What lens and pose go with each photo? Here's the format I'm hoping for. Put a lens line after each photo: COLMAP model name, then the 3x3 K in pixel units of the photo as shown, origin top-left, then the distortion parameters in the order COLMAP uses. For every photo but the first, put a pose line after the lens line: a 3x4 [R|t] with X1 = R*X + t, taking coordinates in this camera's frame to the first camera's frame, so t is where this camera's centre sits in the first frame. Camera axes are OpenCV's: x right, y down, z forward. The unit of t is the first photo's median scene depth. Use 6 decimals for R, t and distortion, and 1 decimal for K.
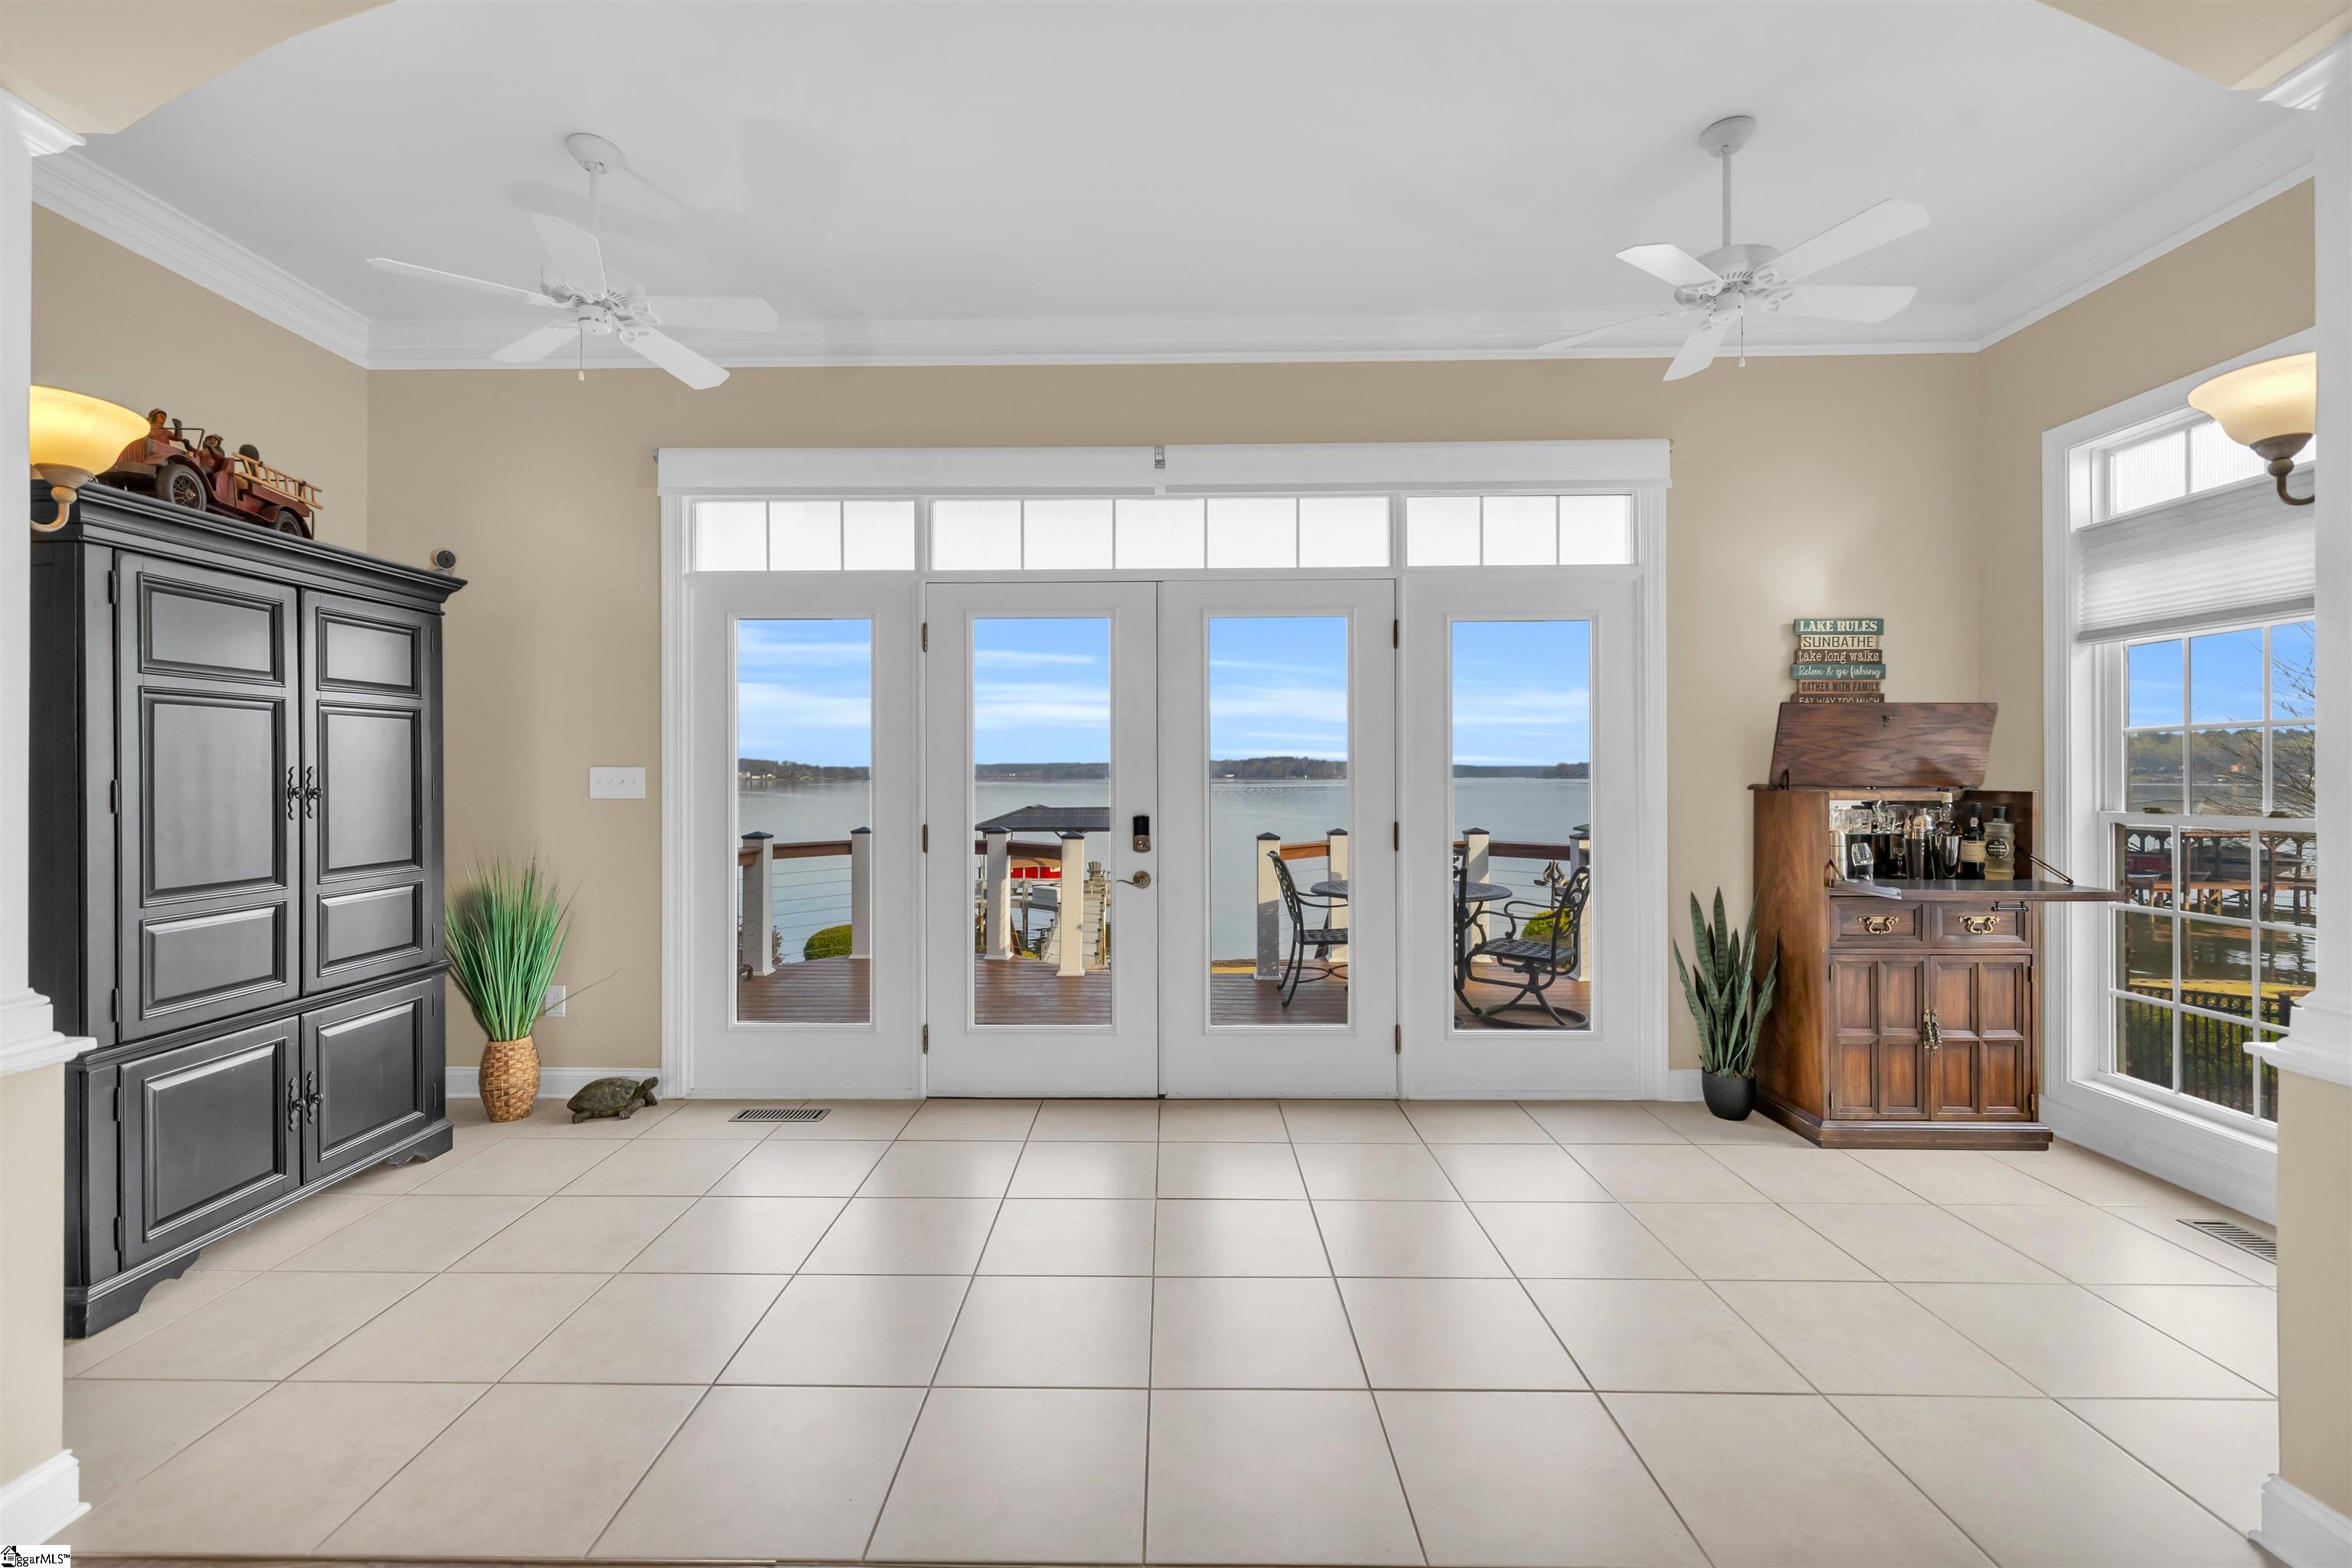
lens RADIAL K [[991.1, 0, 1154.4], [0, 991.1, 766.9], [0, 0, 1]] dist [0.003621, -0.000259]
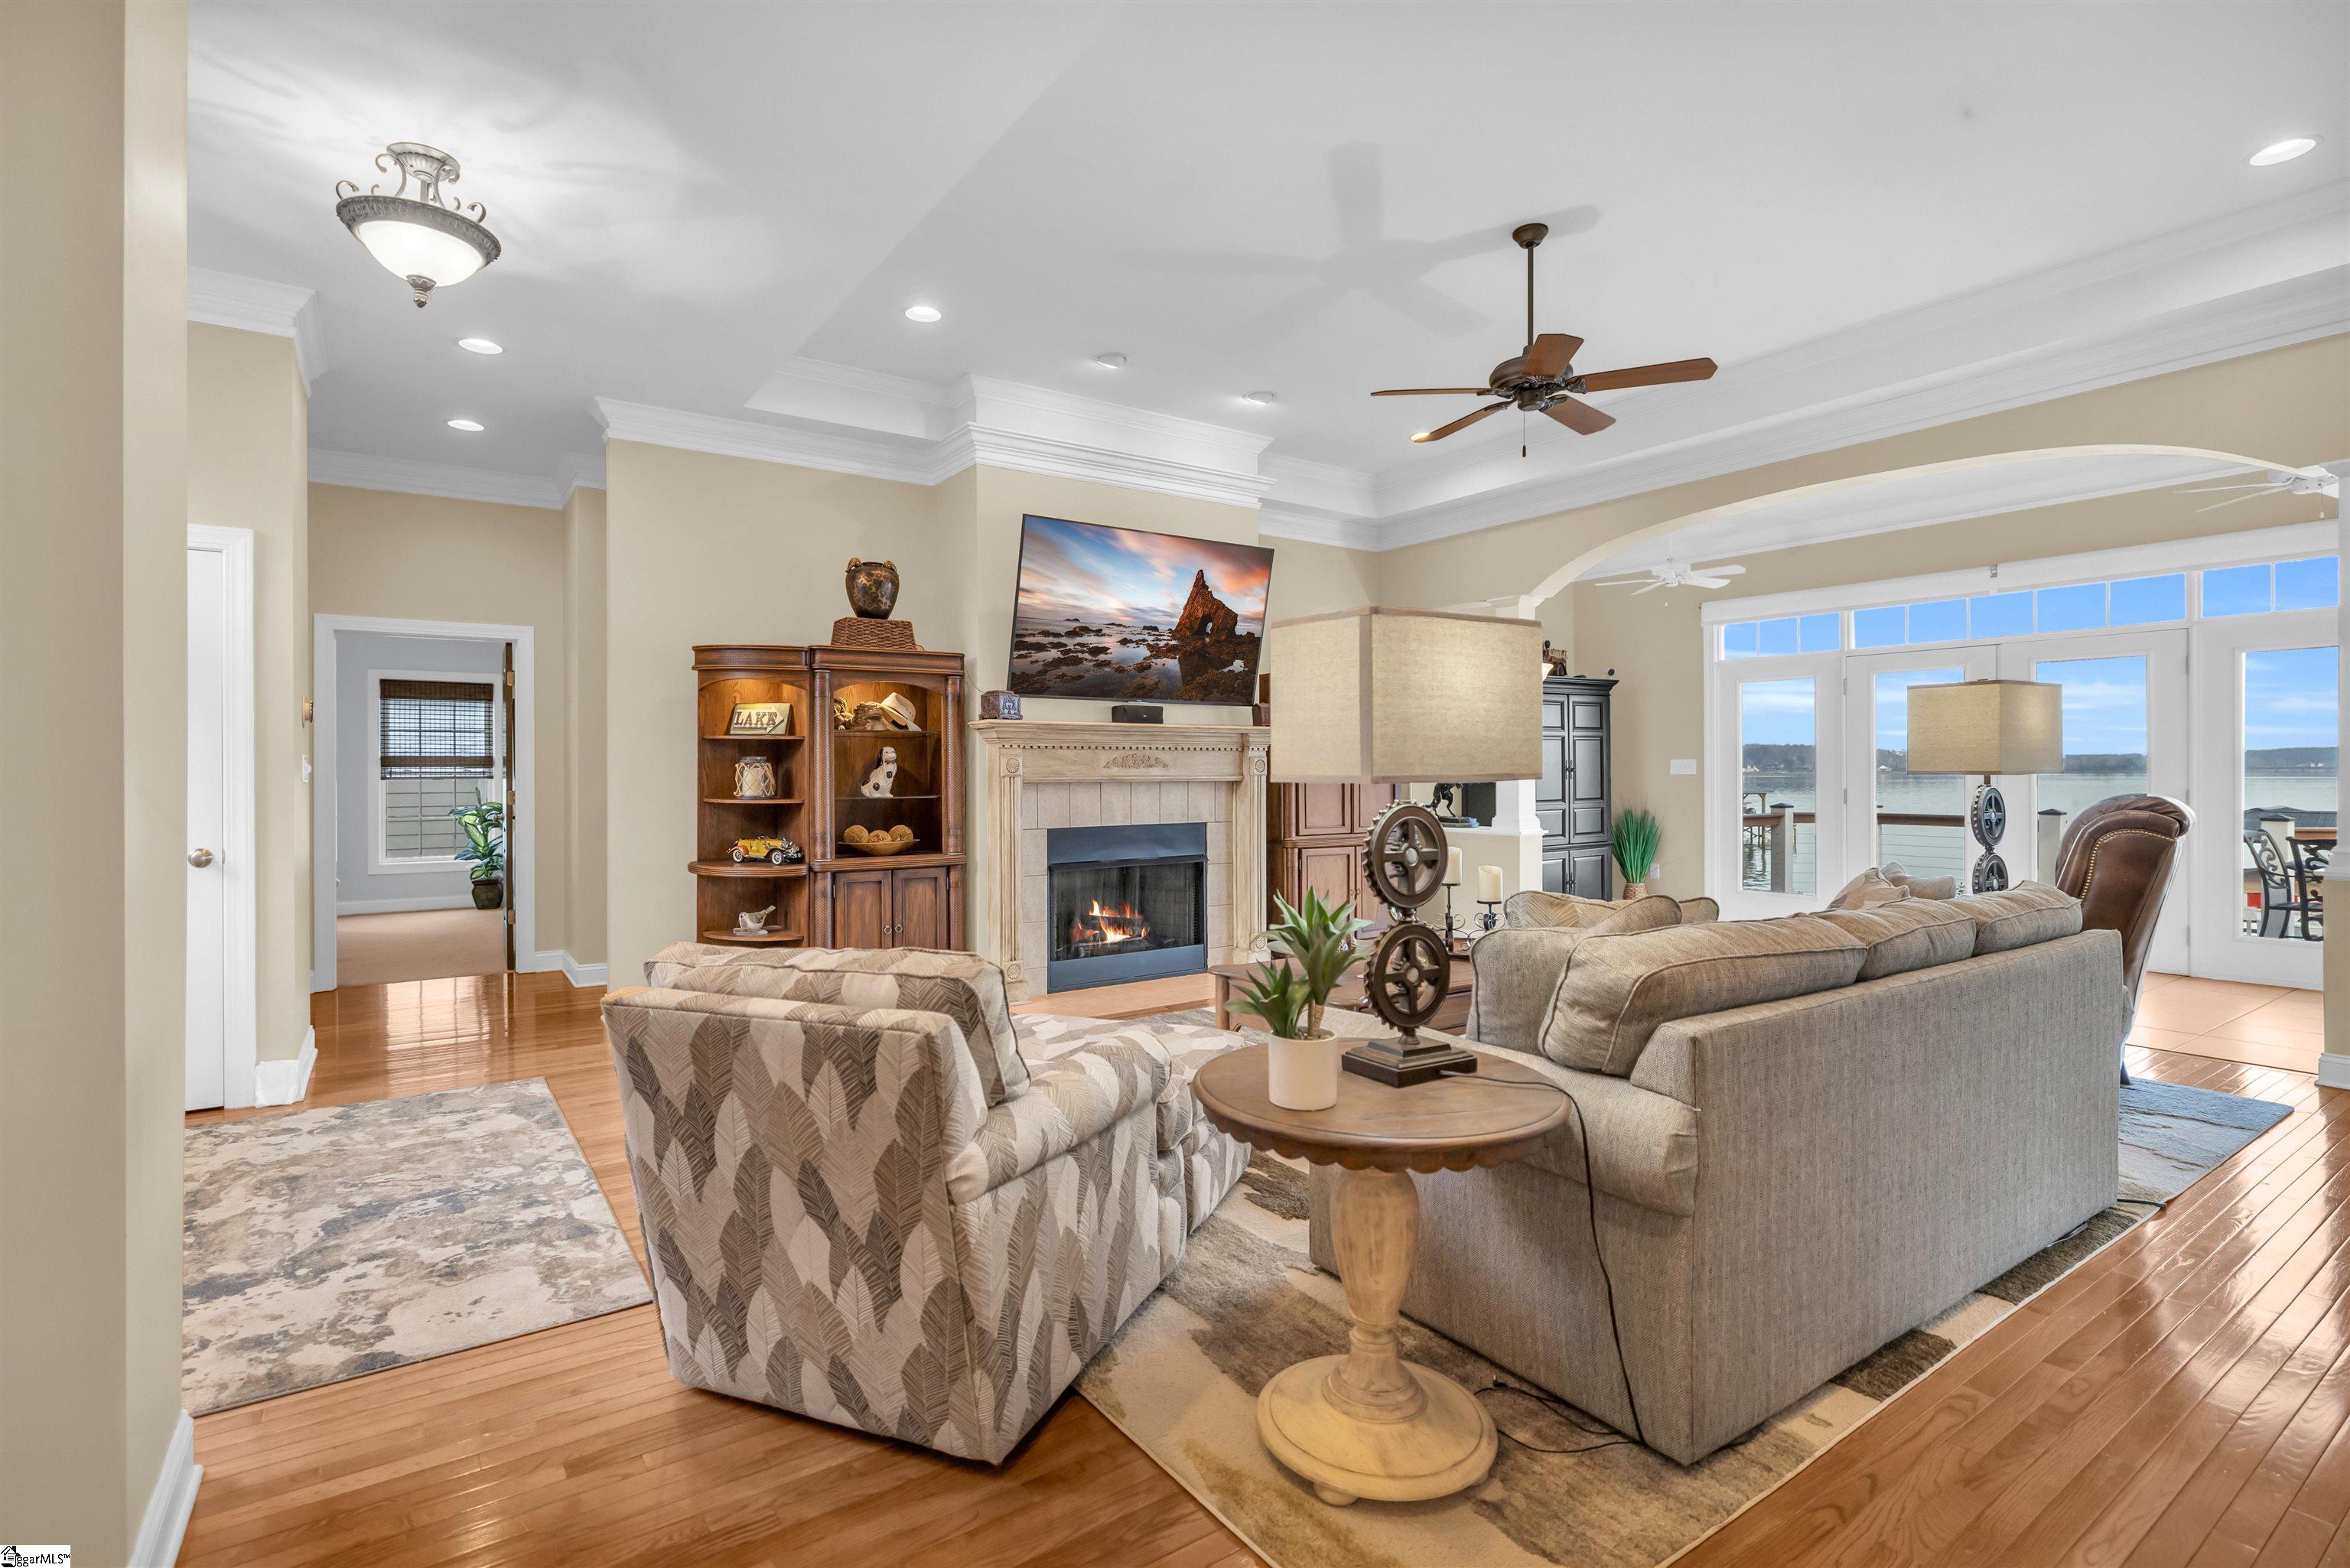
lens RADIAL K [[1114.8, 0, 1144.0], [0, 1114.8, 768.6], [0, 0, 1]] dist [-0.007165, 0.002655]
pose [[0.569507, -0.001480, -0.821985, 0.759659], [0.008603, 0.999954, 0.004160, -0.000277], [0.821941, -0.009441, 0.569494, -1.302625]]
